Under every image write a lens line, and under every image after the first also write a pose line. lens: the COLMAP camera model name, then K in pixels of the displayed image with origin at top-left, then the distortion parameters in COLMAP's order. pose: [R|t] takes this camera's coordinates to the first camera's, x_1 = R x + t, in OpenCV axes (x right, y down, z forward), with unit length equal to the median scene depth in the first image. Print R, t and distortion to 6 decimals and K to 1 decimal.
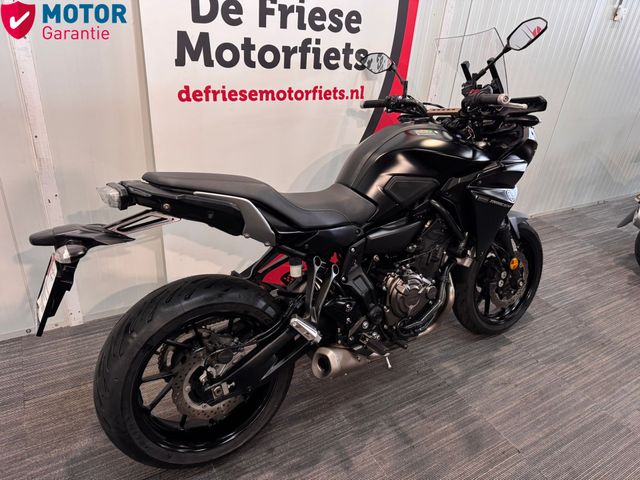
lens RADIAL K [[465.1, 0, 328.1], [0, 465.1, 240.6], [0, 0, 1]] dist [0.035451, -0.037178]
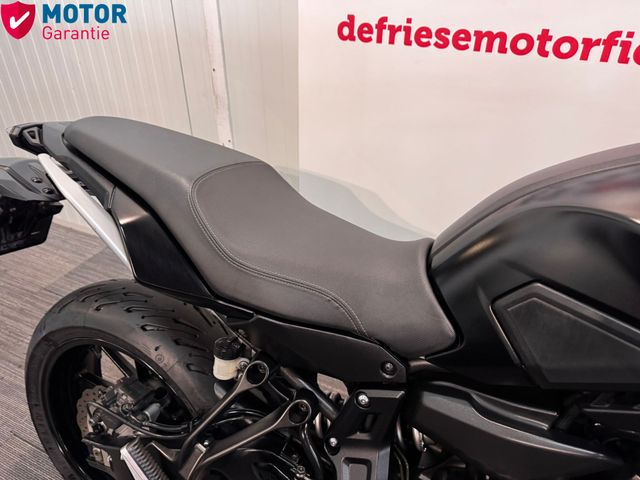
lens RADIAL K [[461.0, 0, 317.6], [0, 461.0, 237.9], [0, 0, 1]] dist [0.041093, -0.057908]
pose [[0.548572, 0.367965, -0.750780, 0.236641], [-0.334177, 0.919603, 0.206534, -0.153725], [0.766417, 0.137595, 0.627434, 0.561423]]
